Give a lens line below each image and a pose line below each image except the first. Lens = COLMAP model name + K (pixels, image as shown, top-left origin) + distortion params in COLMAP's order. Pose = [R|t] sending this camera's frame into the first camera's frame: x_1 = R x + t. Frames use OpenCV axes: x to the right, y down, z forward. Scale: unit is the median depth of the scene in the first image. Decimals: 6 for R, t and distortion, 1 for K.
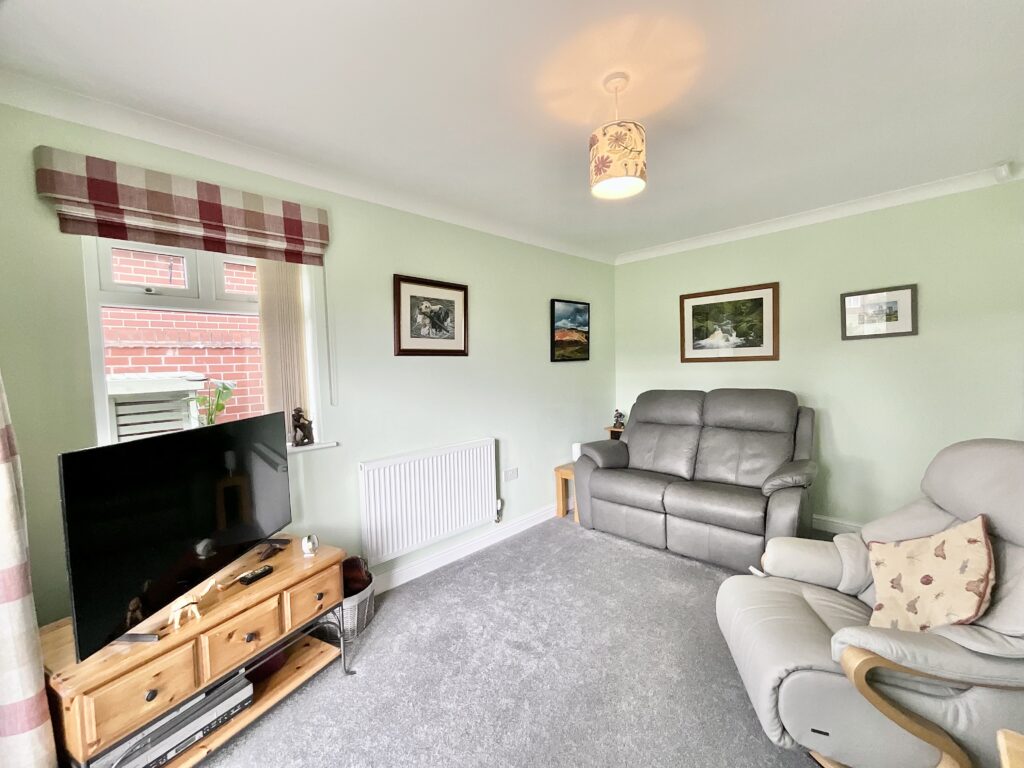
lens RADIAL K [[414.7, 0, 510.7], [0, 414.7, 384.6], [0, 0, 1]] dist [-0.001628, 0.000124]
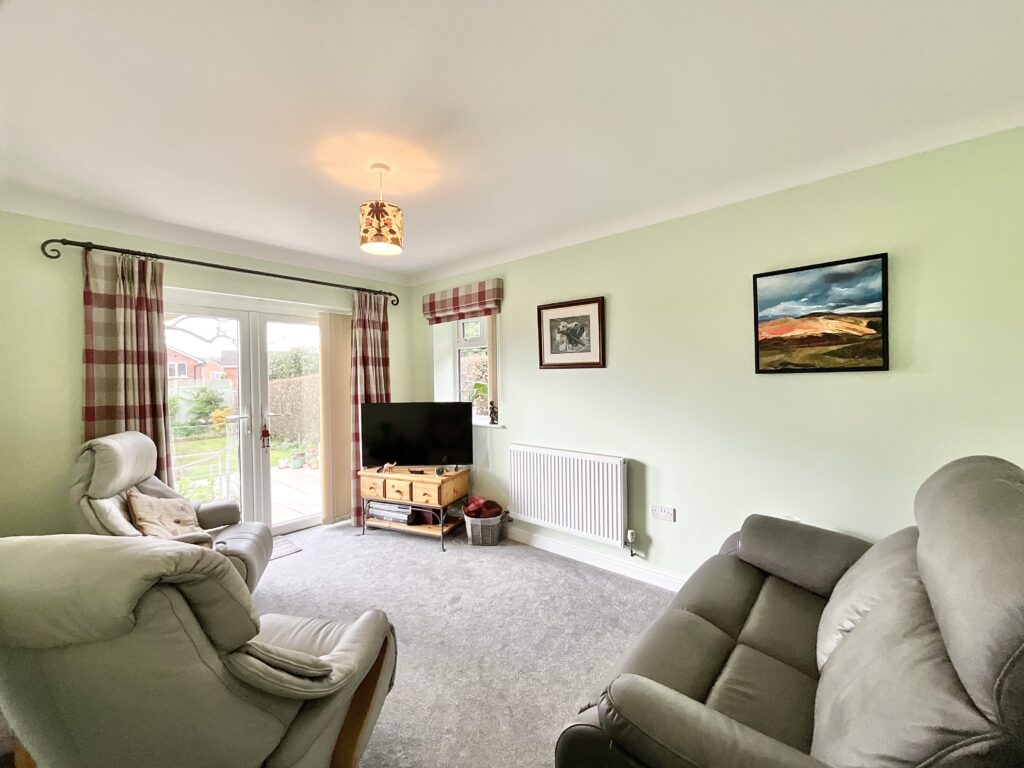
lens RADIAL K [[414.7, 0, 510.7], [0, 414.7, 384.6], [0, 0, 1]] dist [-0.001628, 0.000124]
pose [[0.076753, 0.046743, -0.995954, 0.919990], [-0.034530, 0.998426, 0.044198, -0.069268], [0.996452, 0.030998, 0.078246, 0.751143]]
